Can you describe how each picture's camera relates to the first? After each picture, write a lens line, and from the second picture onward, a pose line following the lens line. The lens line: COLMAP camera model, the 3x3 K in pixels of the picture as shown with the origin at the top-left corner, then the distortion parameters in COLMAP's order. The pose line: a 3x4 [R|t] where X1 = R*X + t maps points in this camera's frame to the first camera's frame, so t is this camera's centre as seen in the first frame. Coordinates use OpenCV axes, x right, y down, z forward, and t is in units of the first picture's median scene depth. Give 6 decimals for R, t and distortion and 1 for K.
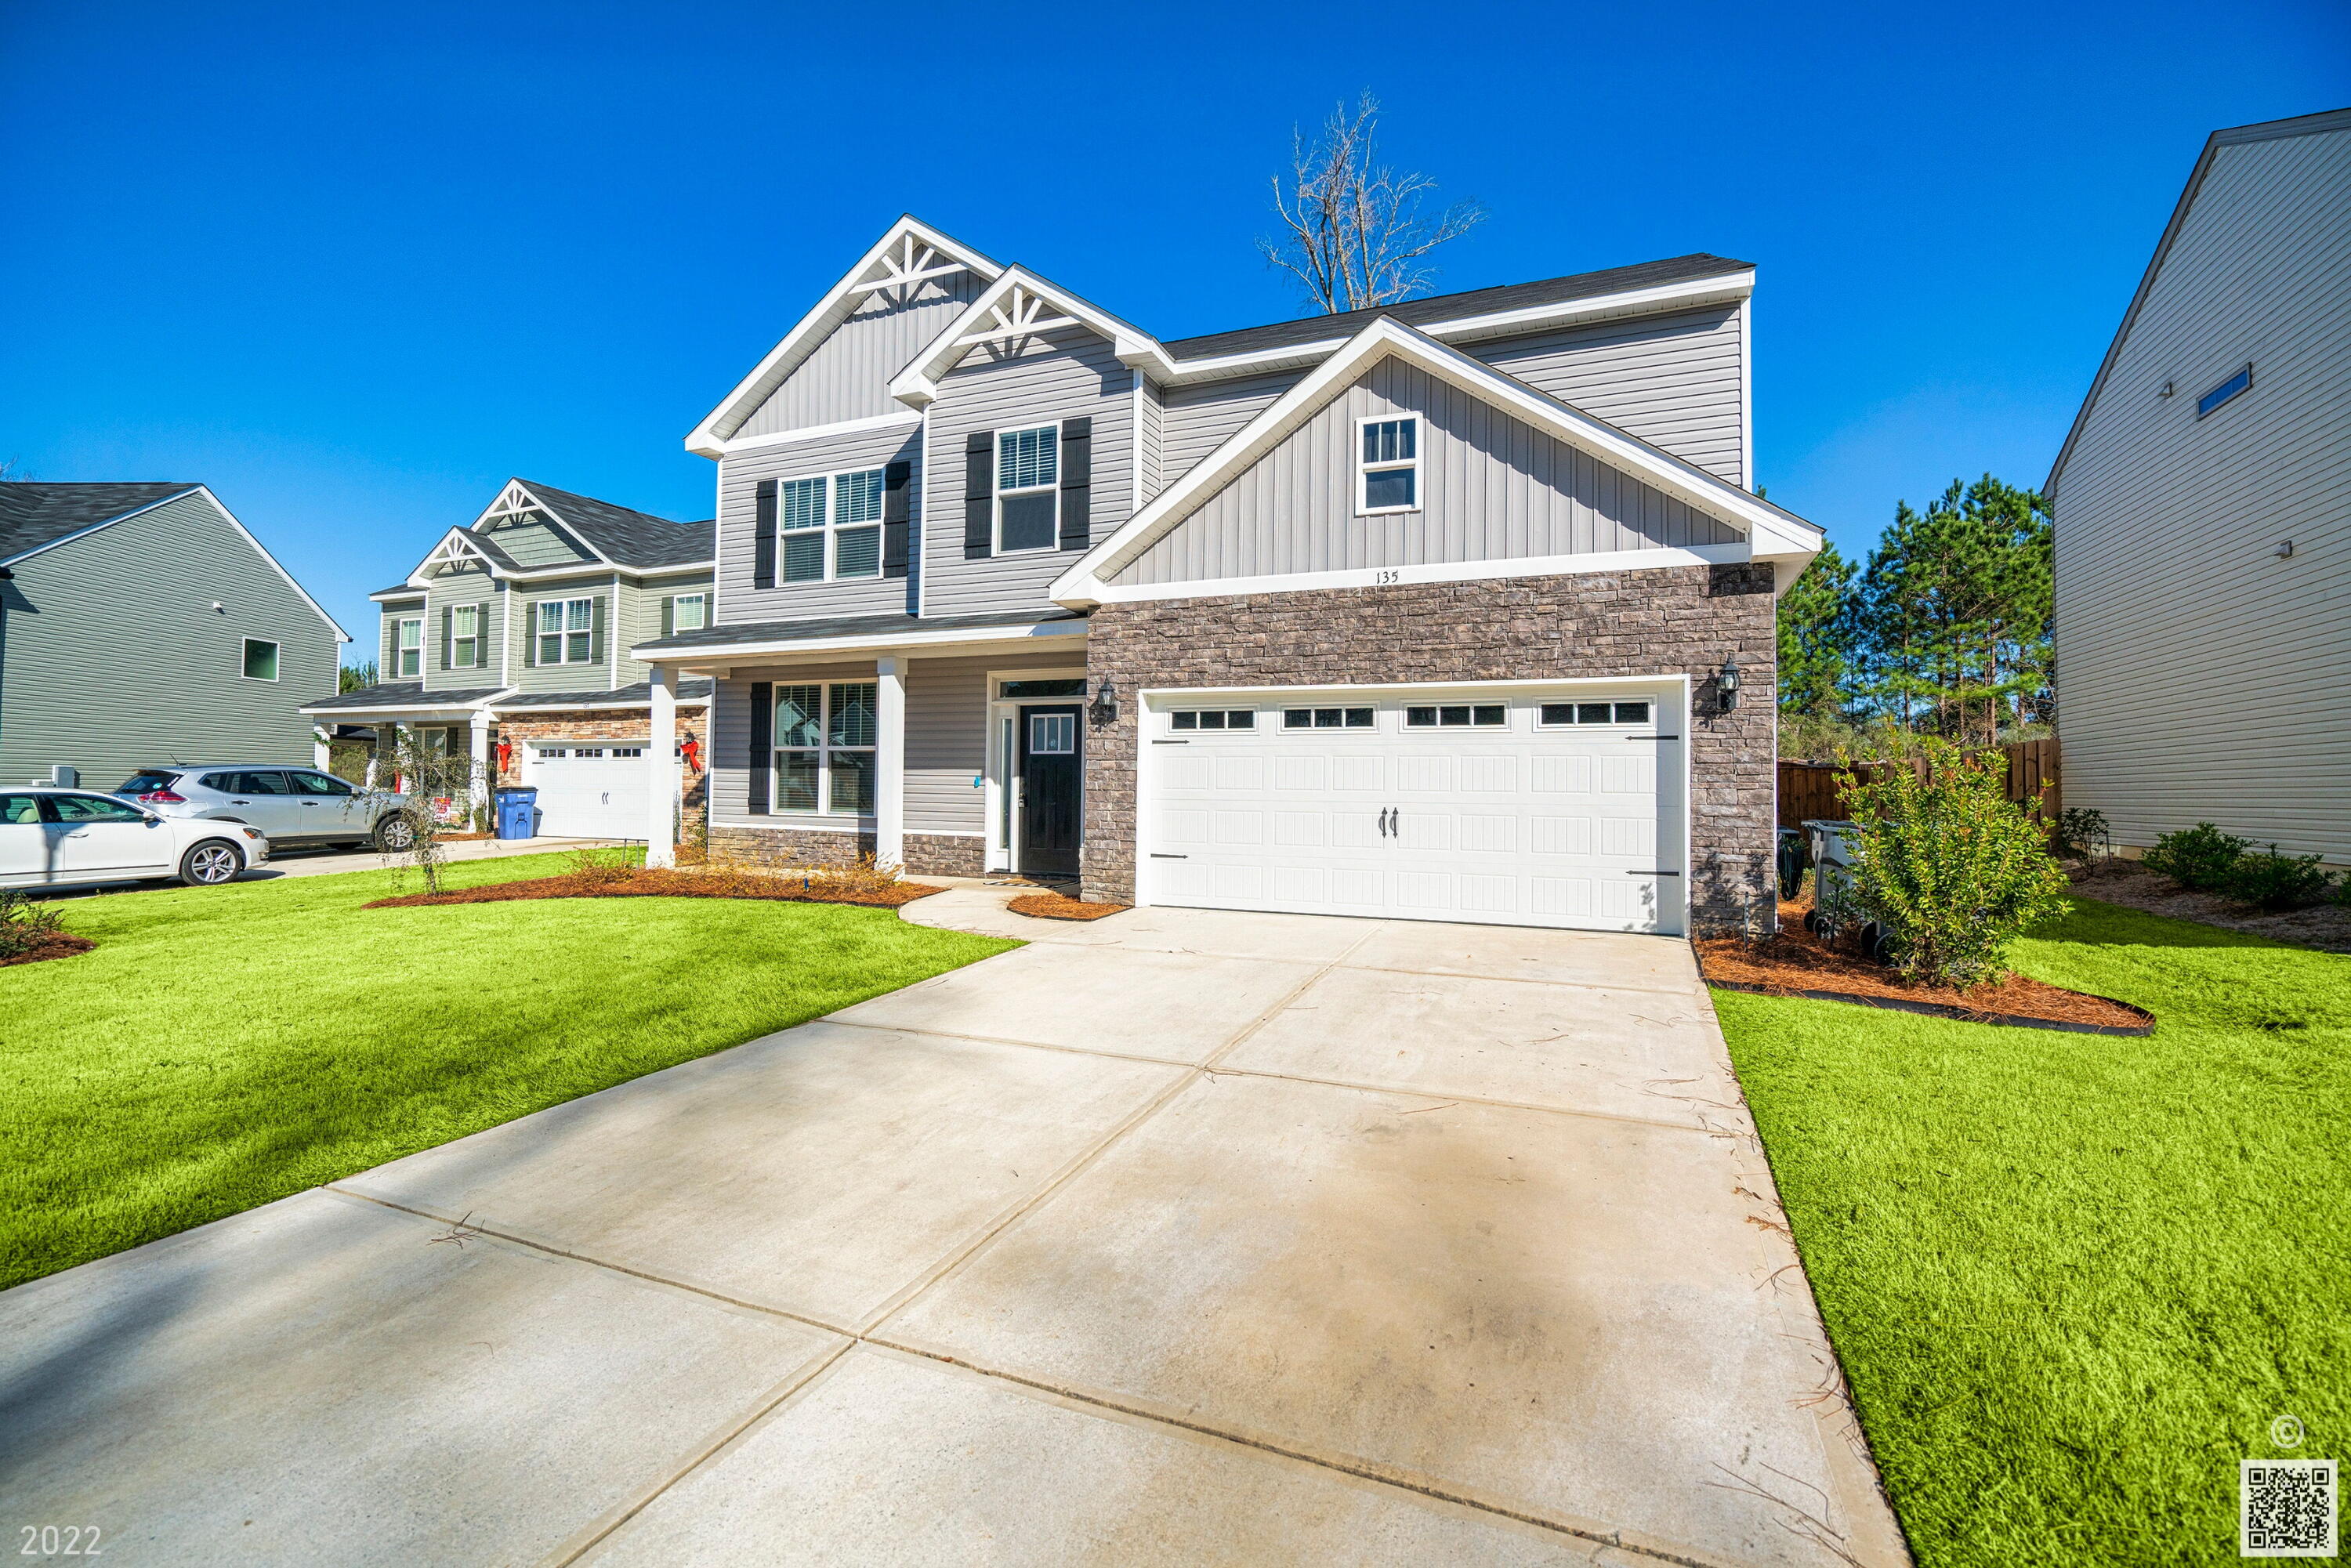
lens RADIAL K [[677.4, 0, 1175.7], [0, 677.4, 758.1], [0, 0, 1]] dist [0.000418, 0.000031]
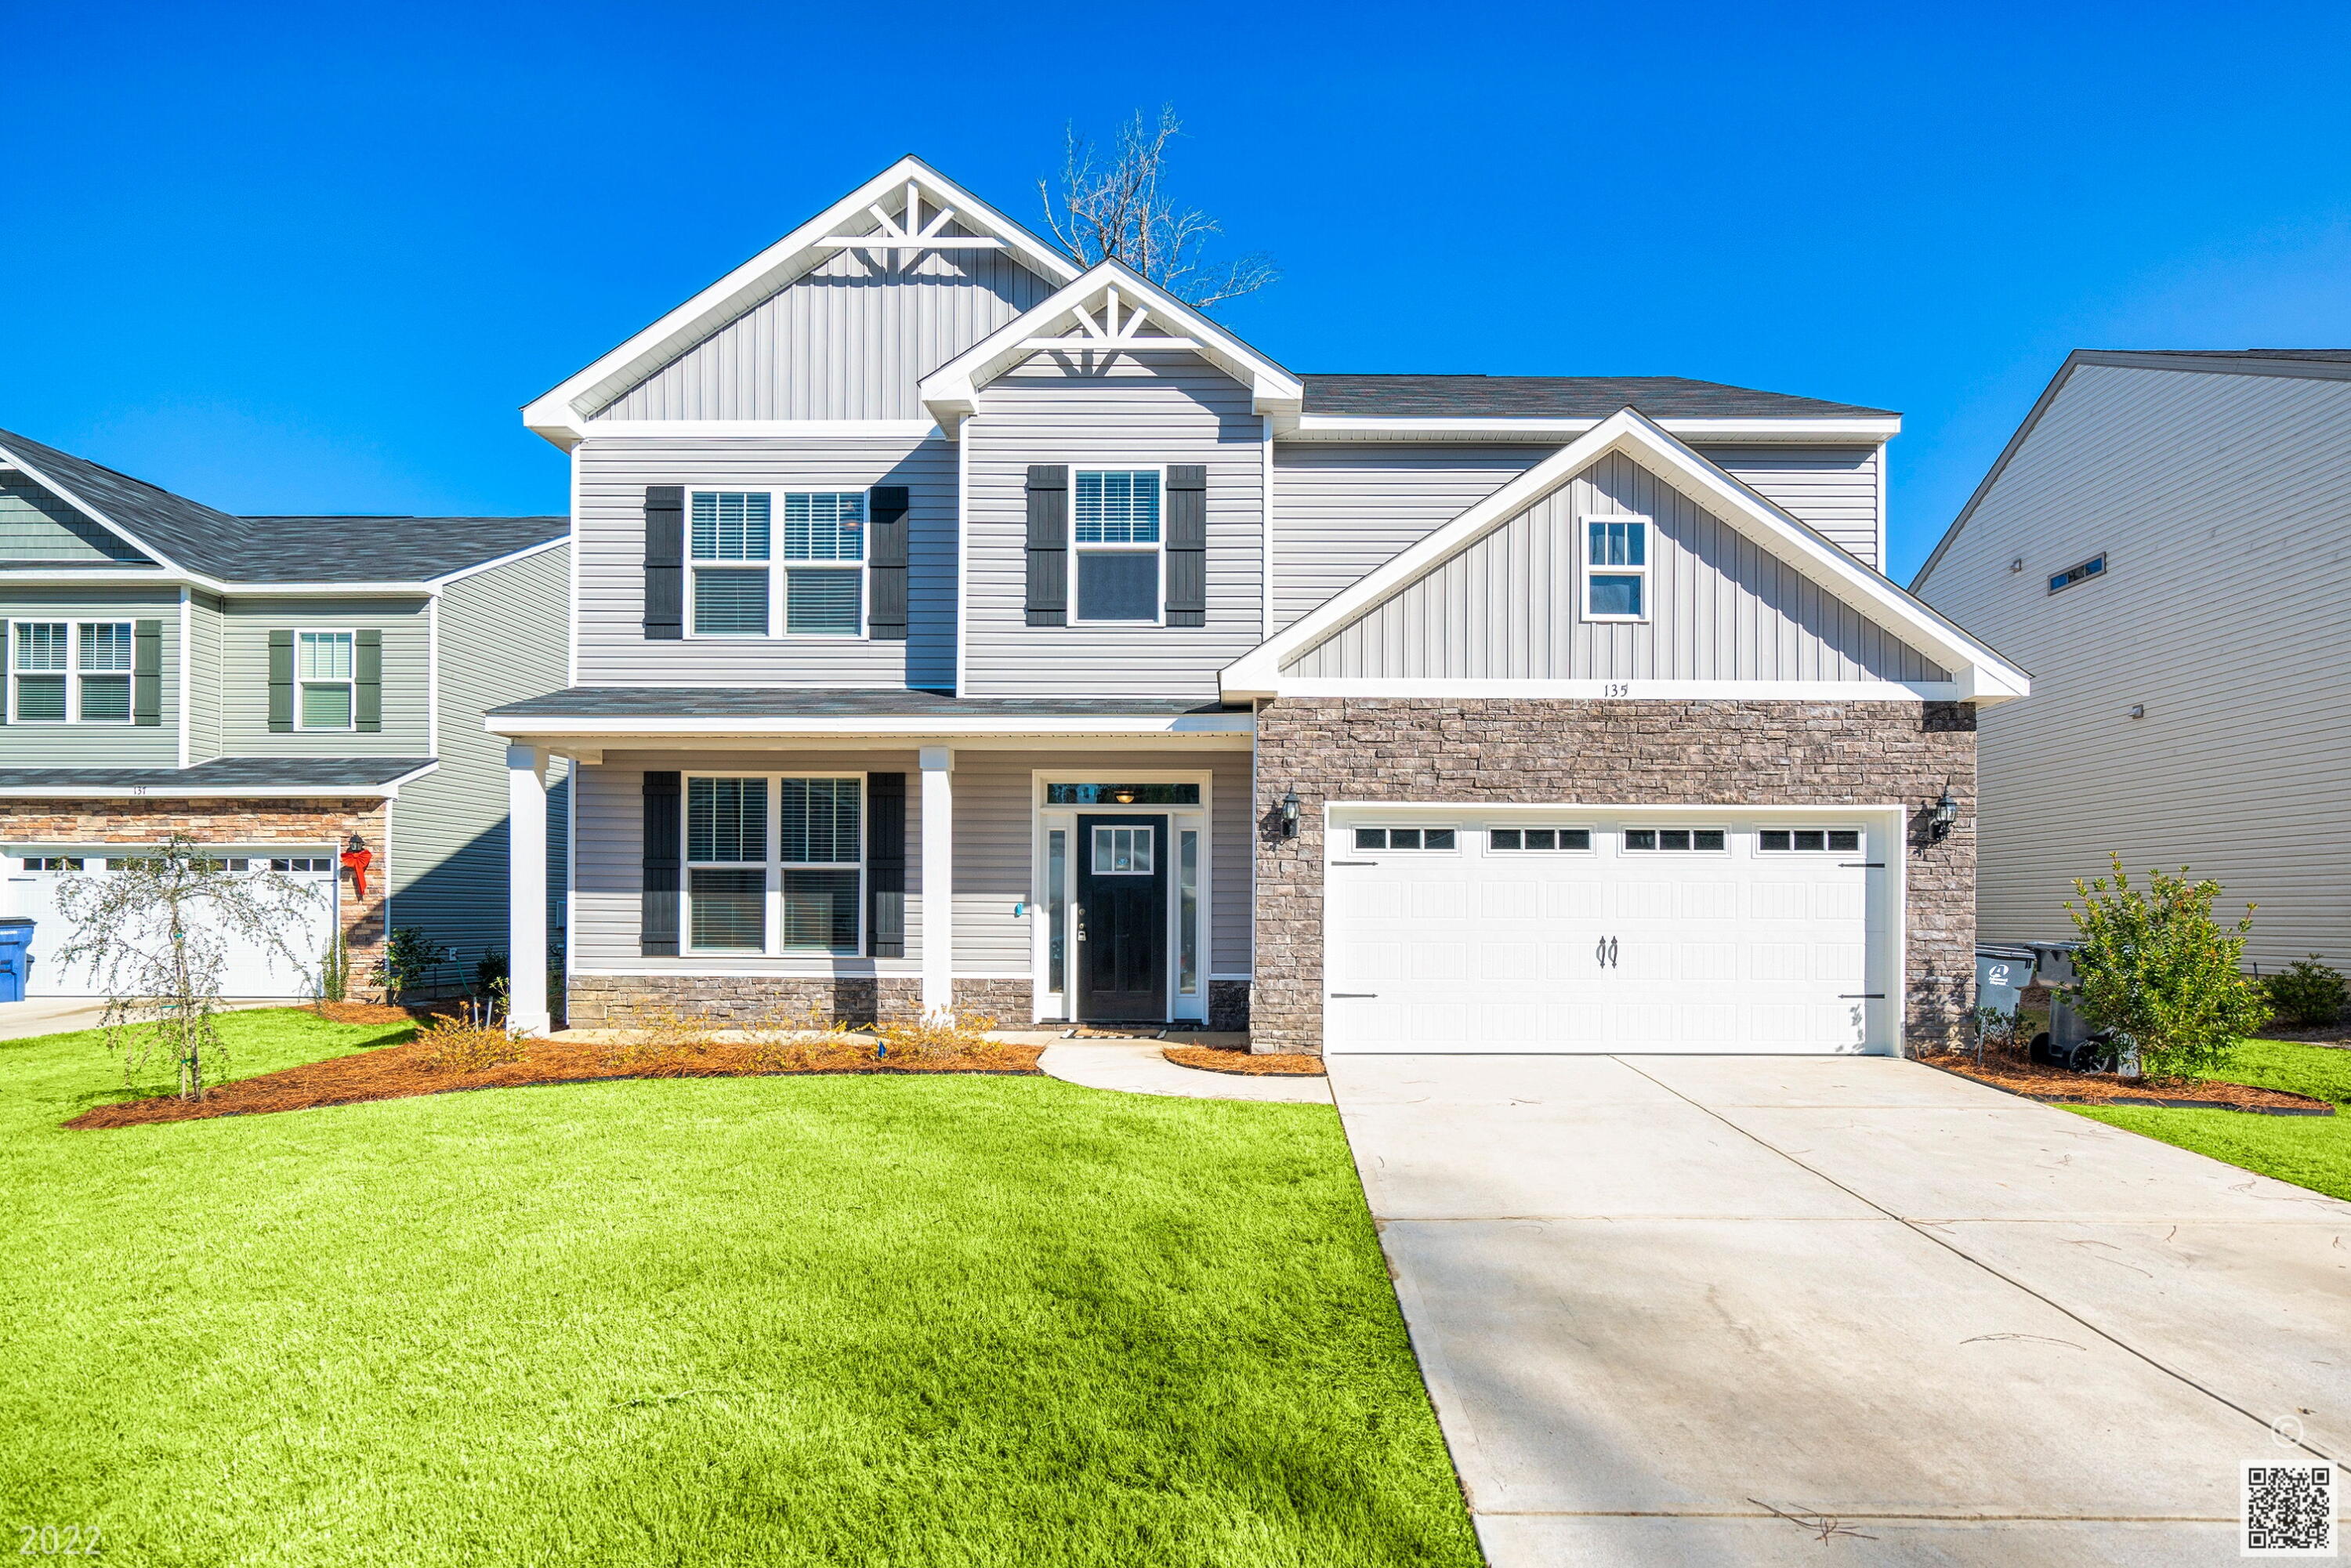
lens RADIAL K [[792.9, 0, 1177.4], [0, 792.9, 890.4], [0, 0, 1]] dist [0.000802, 0.000166]
pose [[0.965885, -0.000081, 0.258970, -0.407401], [-0.004835, 0.999820, 0.018345, -0.005969], [-0.258925, -0.018971, 0.965711, 0.068621]]
